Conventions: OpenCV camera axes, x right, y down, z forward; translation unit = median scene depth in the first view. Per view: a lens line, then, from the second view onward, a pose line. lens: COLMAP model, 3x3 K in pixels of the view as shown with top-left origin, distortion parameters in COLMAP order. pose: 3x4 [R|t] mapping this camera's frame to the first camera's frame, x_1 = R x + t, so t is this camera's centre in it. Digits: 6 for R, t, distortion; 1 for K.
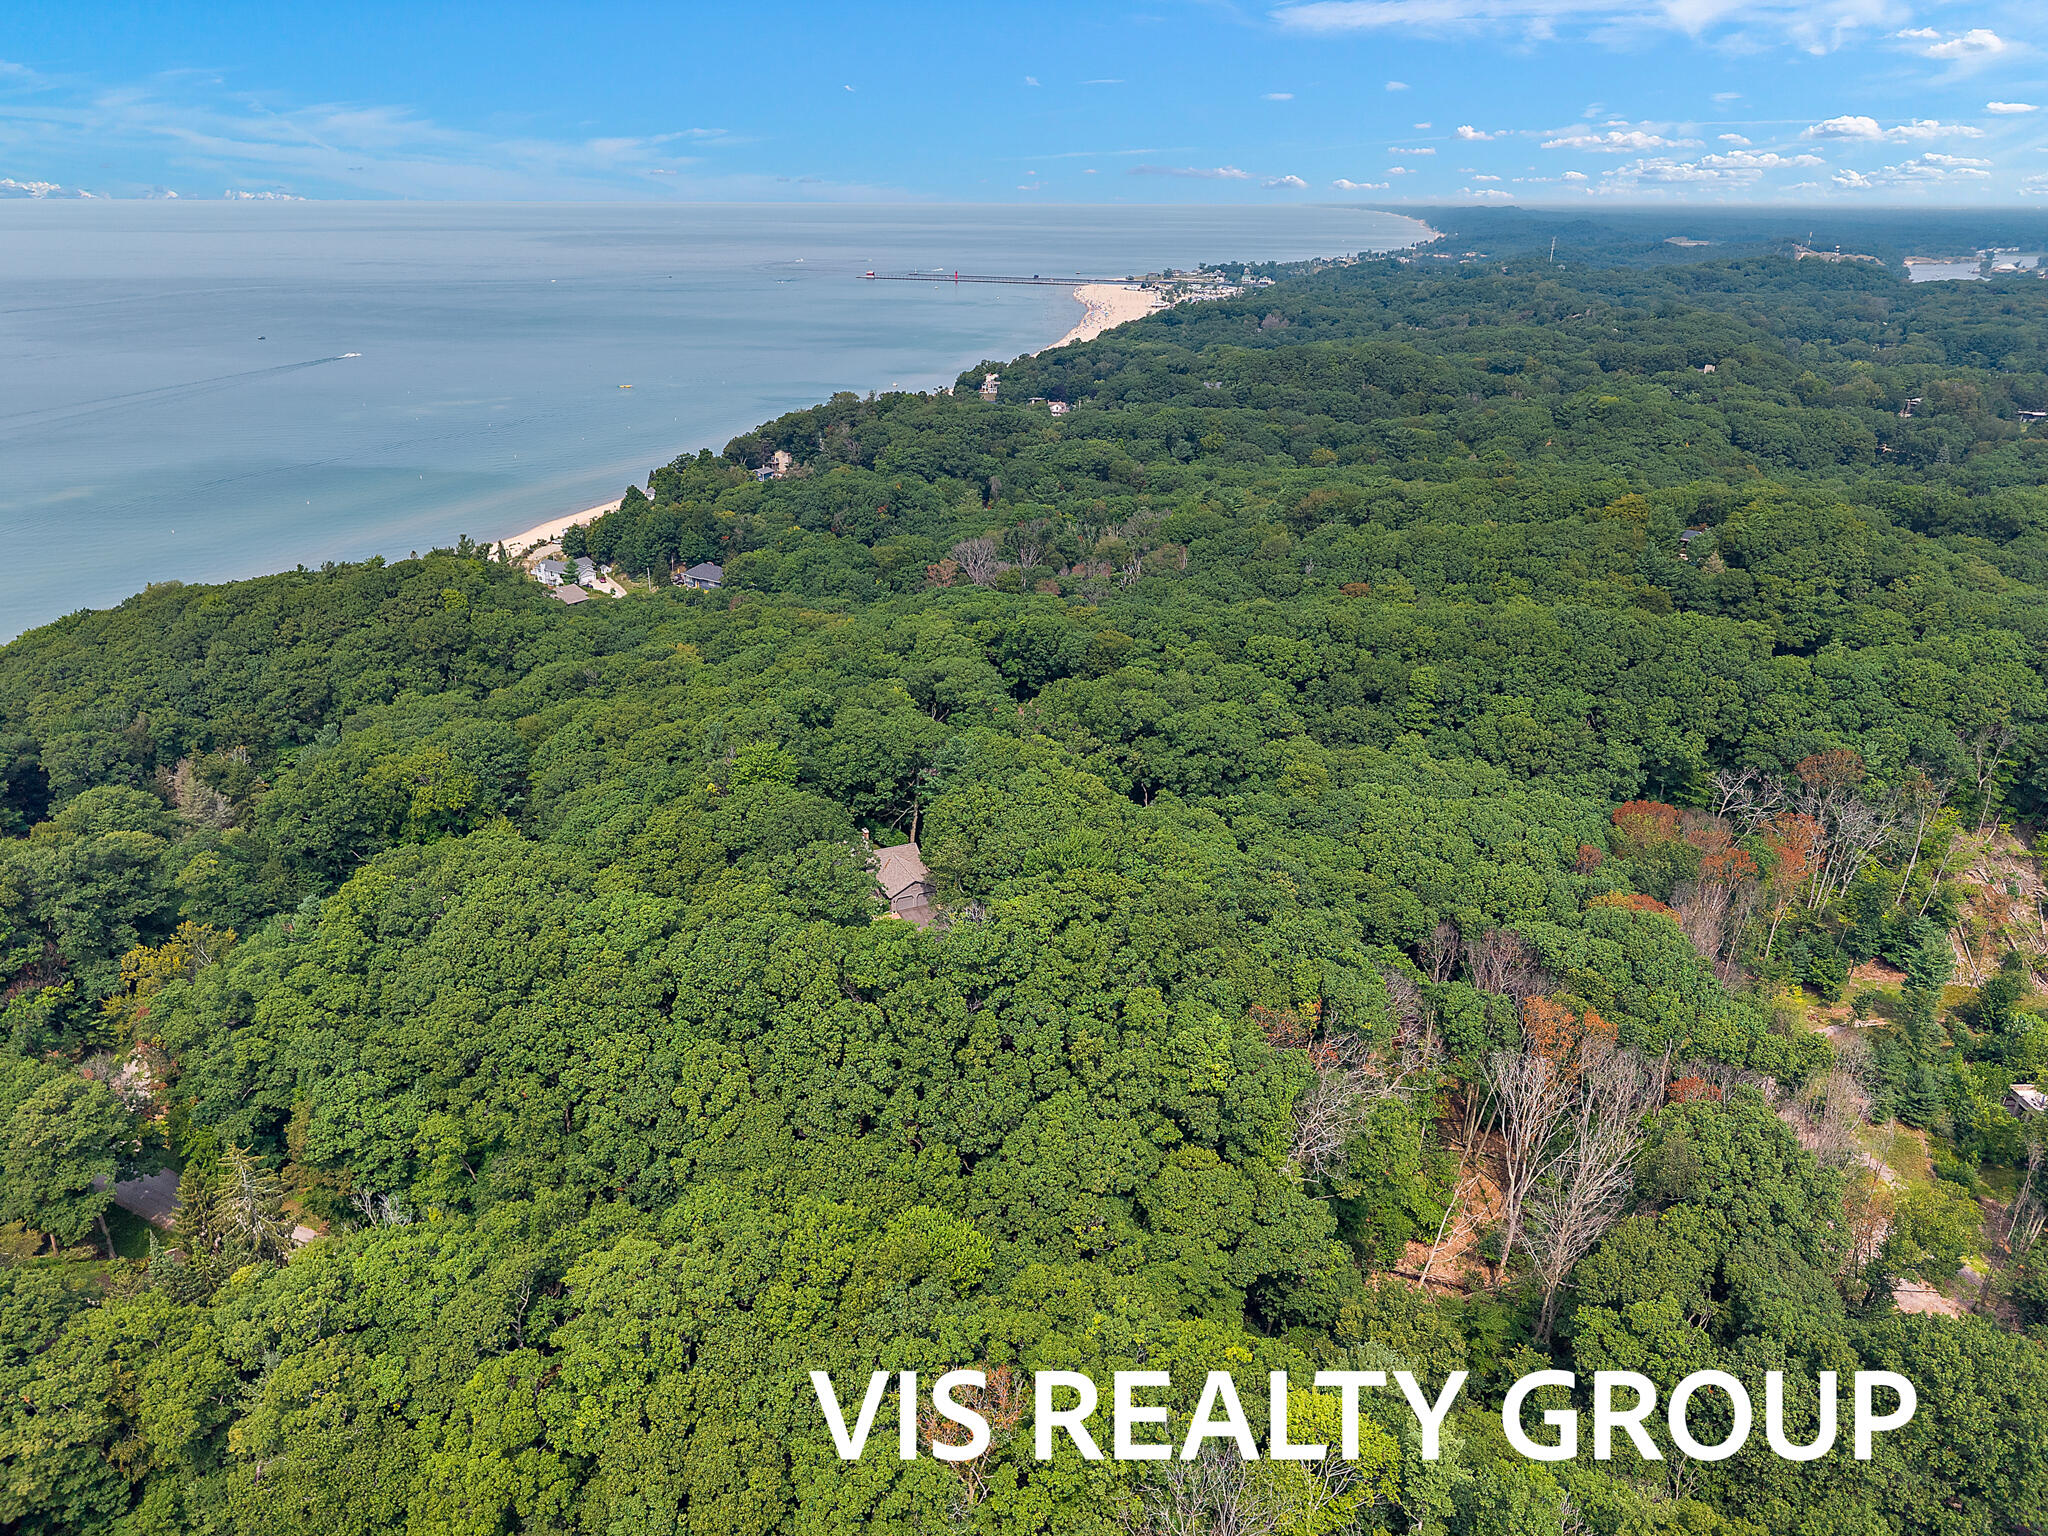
lens RADIAL K [[1390.4, 0, 1019.1], [0, 1390.4, 769.4], [0, 0, 1]] dist [0.046461, -0.055209]
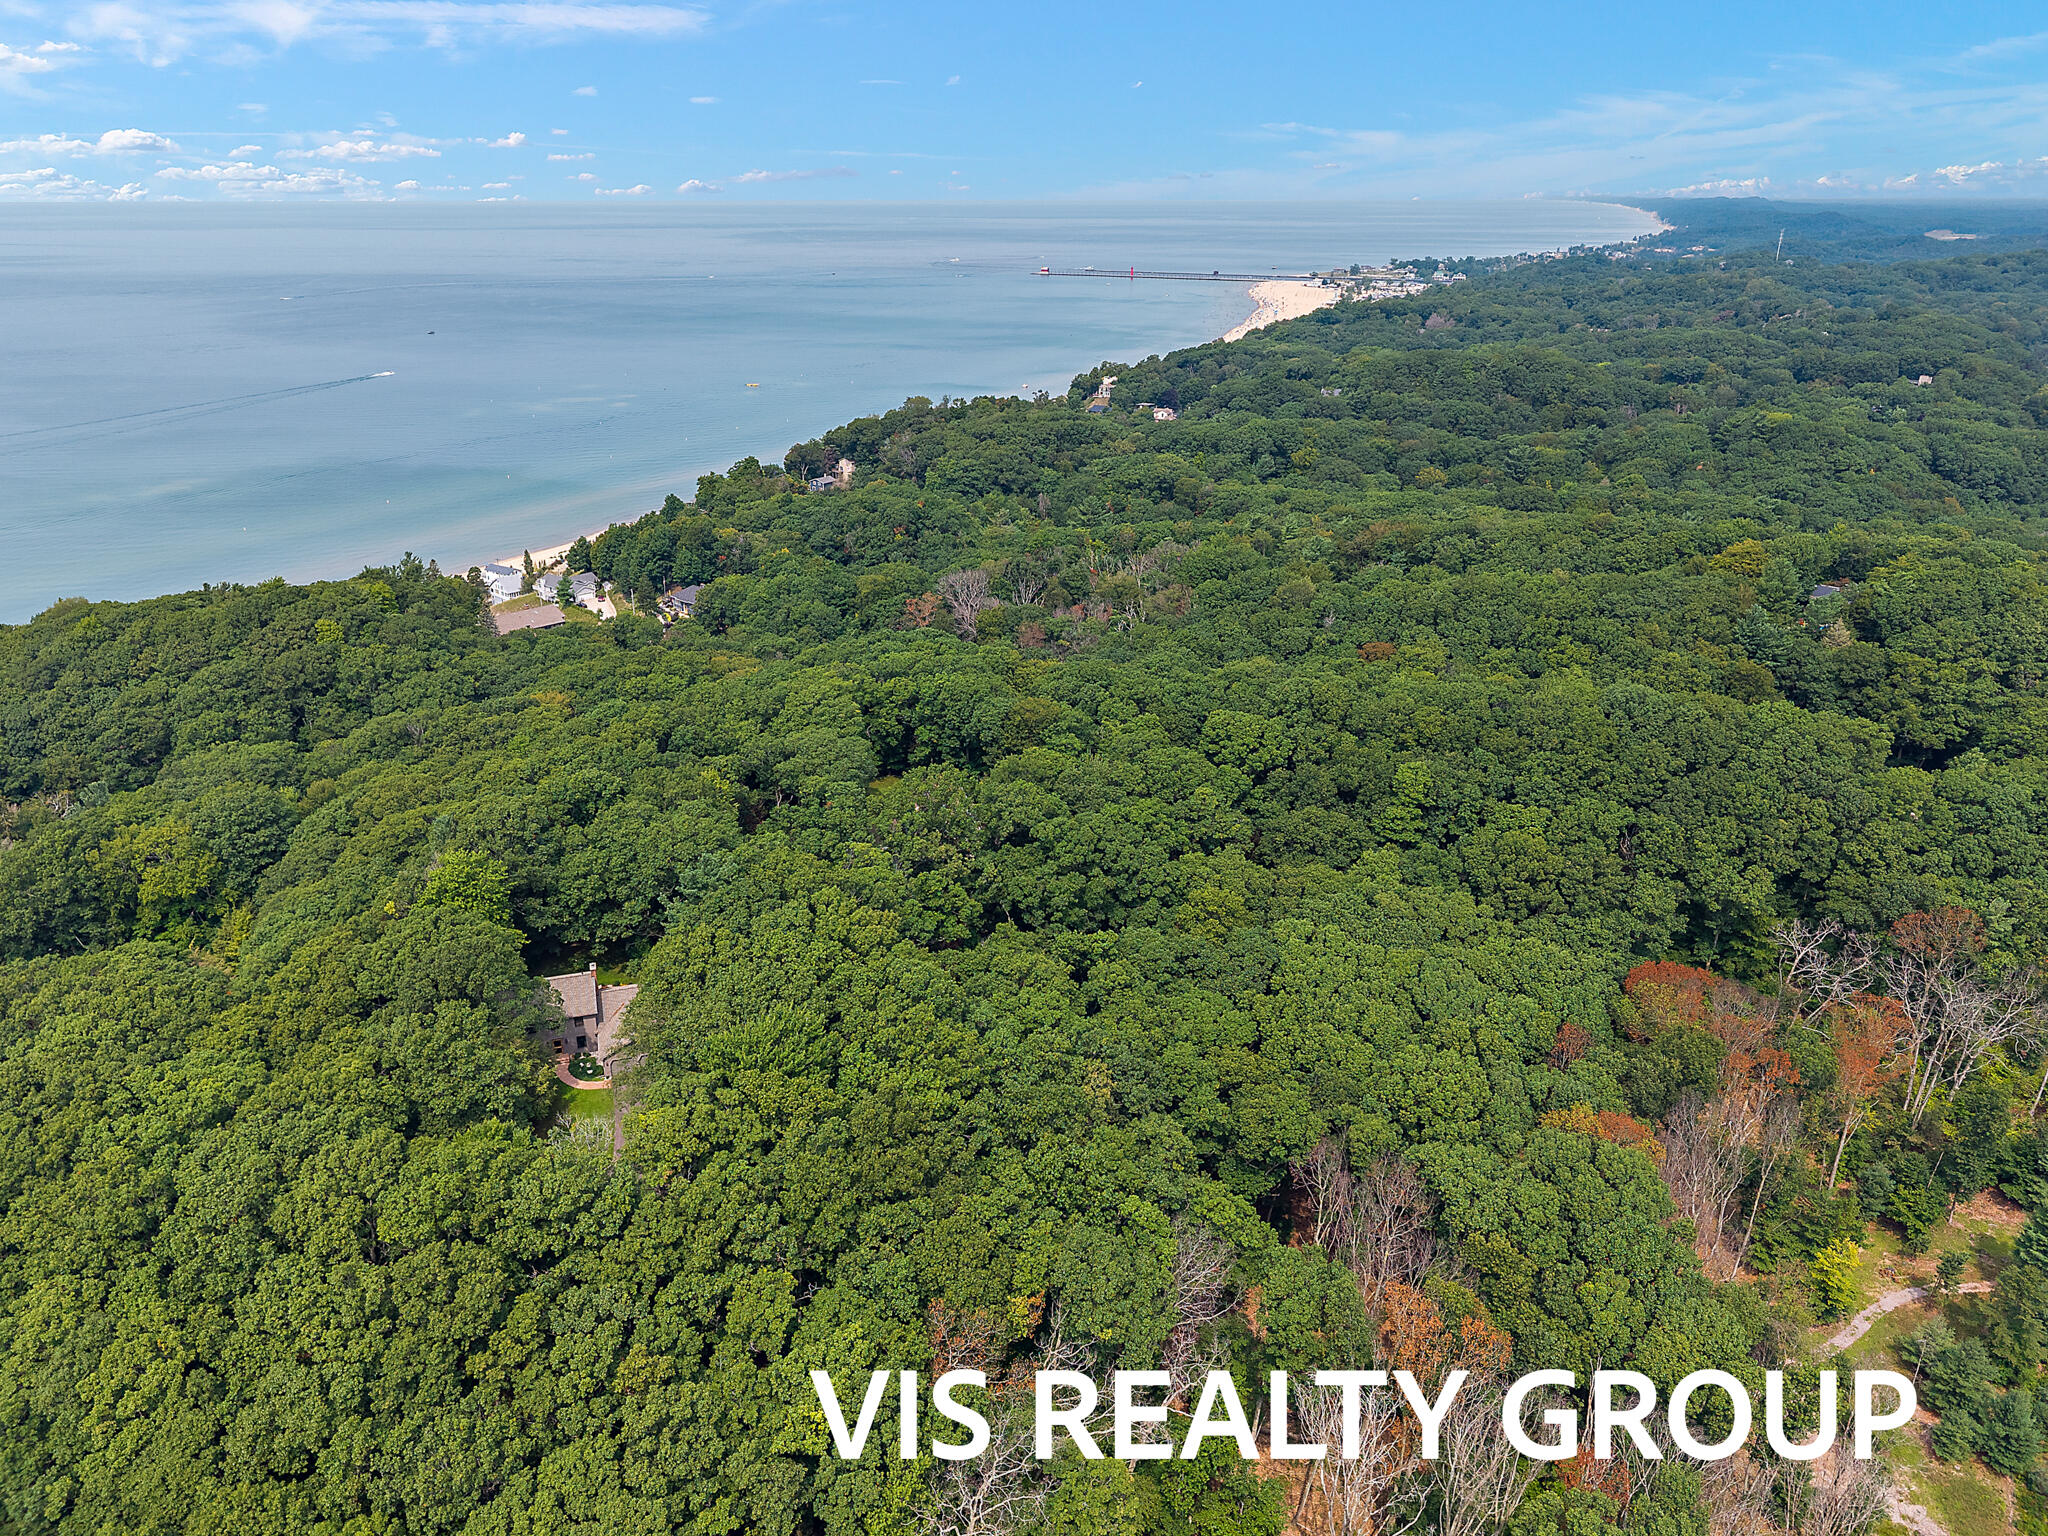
lens RADIAL K [[1397.6, 0, 1024.0], [0, 1397.6, 768.0], [0, 0, 1]] dist [0.044060, -0.046570]
pose [[0.990483, 0.046530, -0.129534, 0.126454], [-0.046554, 0.998912, 0.002842, -0.045107], [0.129525, 0.003216, 0.991571, 0.127443]]
